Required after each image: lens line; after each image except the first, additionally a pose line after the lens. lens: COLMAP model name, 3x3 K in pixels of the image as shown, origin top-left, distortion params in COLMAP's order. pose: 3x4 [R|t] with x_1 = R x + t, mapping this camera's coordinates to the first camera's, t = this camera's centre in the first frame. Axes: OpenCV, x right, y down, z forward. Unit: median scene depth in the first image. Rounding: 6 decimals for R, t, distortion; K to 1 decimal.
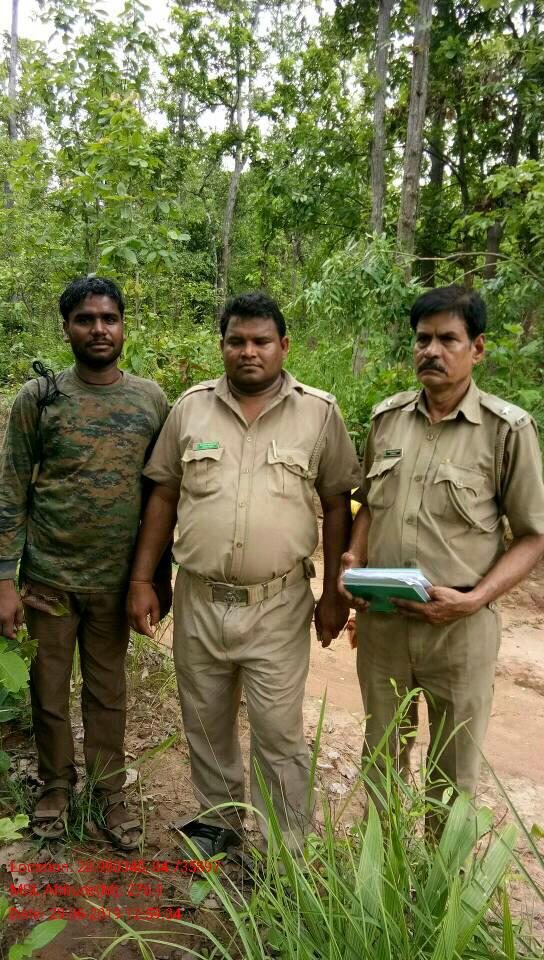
lens RADIAL K [[761.5, 0, 279.3], [0, 761.5, 483.8], [0, 0, 1]] dist [0.134389, -0.195800]
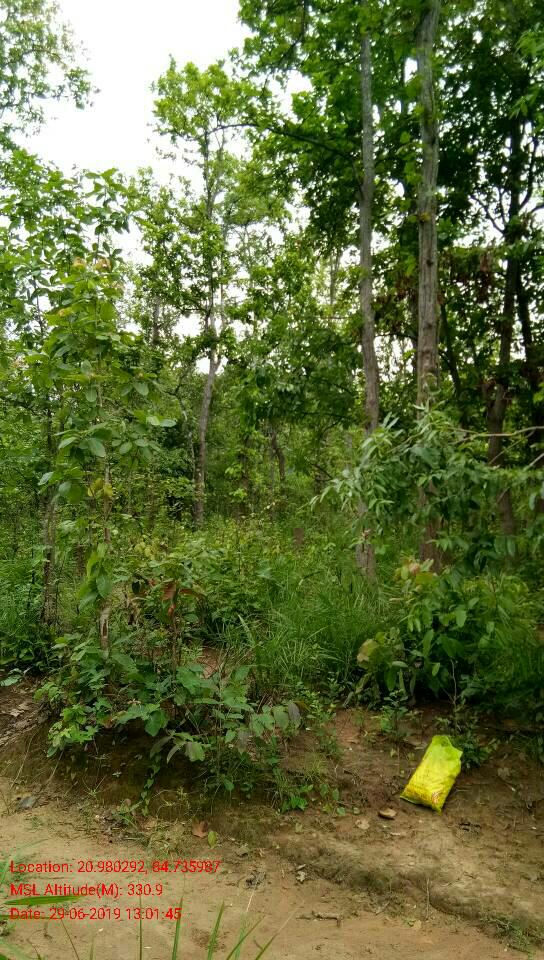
lens RADIAL K [[761.5, 0, 279.3], [0, 761.5, 483.8], [0, 0, 1]] dist [0.134389, -0.195800]
pose [[0.998381, -0.042690, 0.037599, -0.014109], [0.050518, 0.969221, -0.240953, -0.022547], [-0.026156, 0.242463, 0.969808, 0.087336]]
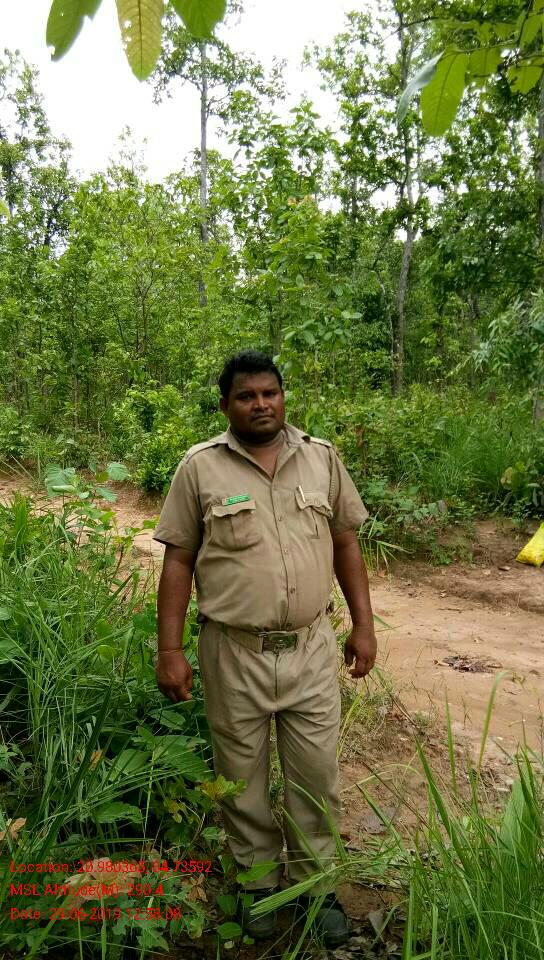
lens RADIAL K [[761.5, 0, 279.3], [0, 761.5, 483.8], [0, 0, 1]] dist [0.134389, -0.195800]
pose [[0.970127, -0.053863, -0.236542, 0.004765], [0.034143, 0.995650, -0.086689, 0.002917], [0.240182, 0.076023, 0.967746, -0.019762]]
